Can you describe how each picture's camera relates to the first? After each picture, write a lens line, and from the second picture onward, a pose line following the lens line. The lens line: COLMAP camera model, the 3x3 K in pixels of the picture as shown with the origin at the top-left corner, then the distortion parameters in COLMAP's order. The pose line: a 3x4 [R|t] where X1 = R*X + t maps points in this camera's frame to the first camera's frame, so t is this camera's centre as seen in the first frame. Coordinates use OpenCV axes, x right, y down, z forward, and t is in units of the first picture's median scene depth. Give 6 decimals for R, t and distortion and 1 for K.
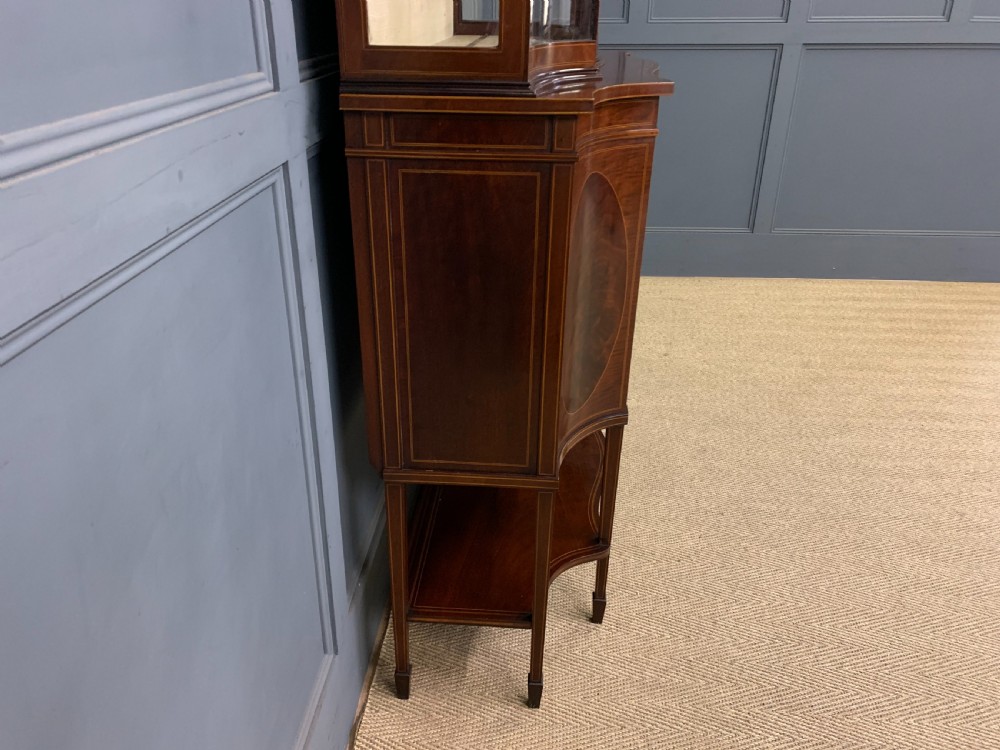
lens RADIAL K [[776.1, 0, 486.7], [0, 776.1, 378.2], [0, 0, 1]] dist [0.065314, -0.084523]
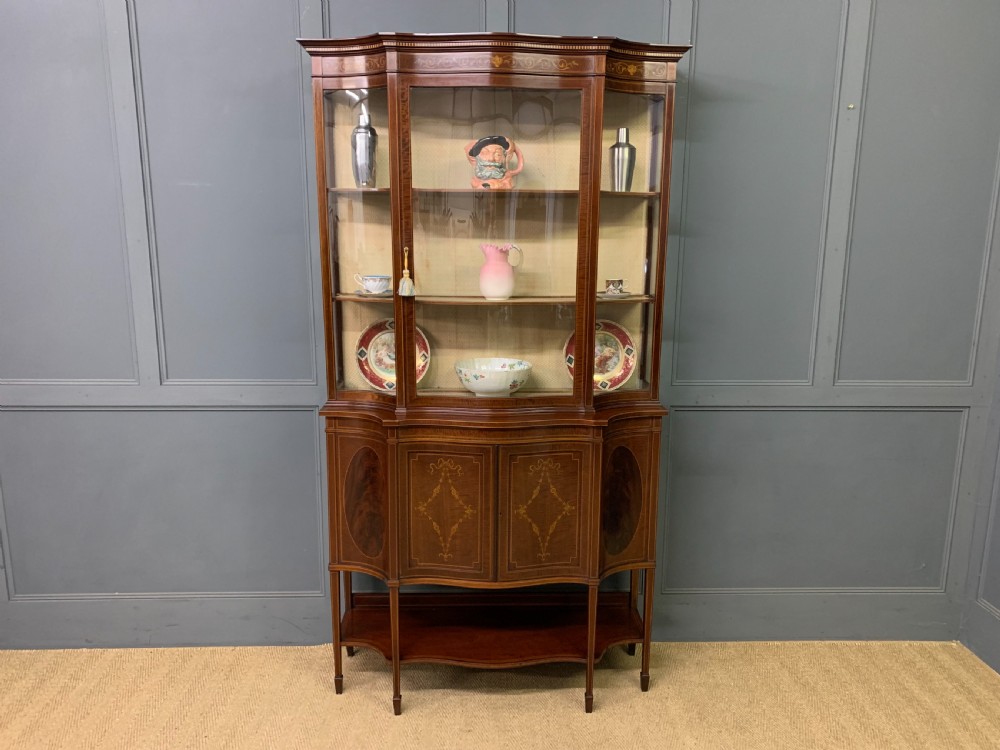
lens RADIAL K [[770.1, 0, 500.7], [0, 770.1, 377.7], [0, 0, 1]] dist [0.066218, -0.090267]
pose [[0.114743, 0.189280, -0.975196, 2.263986], [-0.443297, 0.888272, 0.120250, -0.854190], [0.889001, 0.418503, 0.185831, 0.803846]]
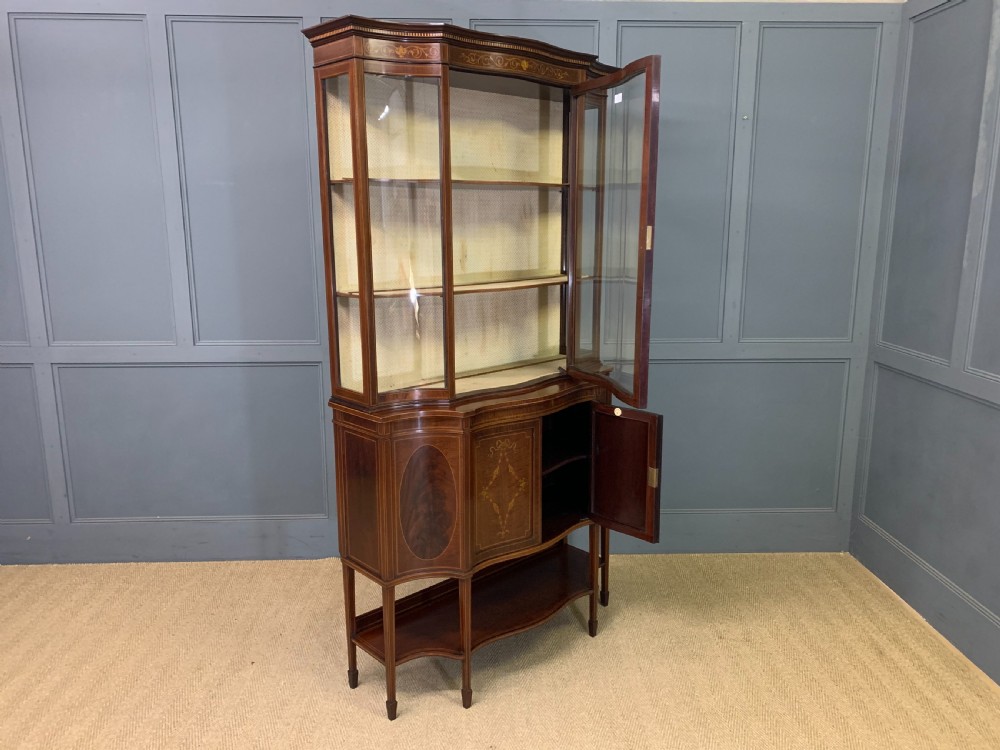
lens RADIAL K [[758.9, 0, 502.3], [0, 758.9, 361.1], [0, 0, 1]] dist [0.073998, -0.079444]
pose [[0.742524, 0.112062, -0.660378, 1.632827], [-0.284233, 0.945453, -0.159153, -0.198199], [0.606522, 0.305876, 0.733874, -0.513791]]
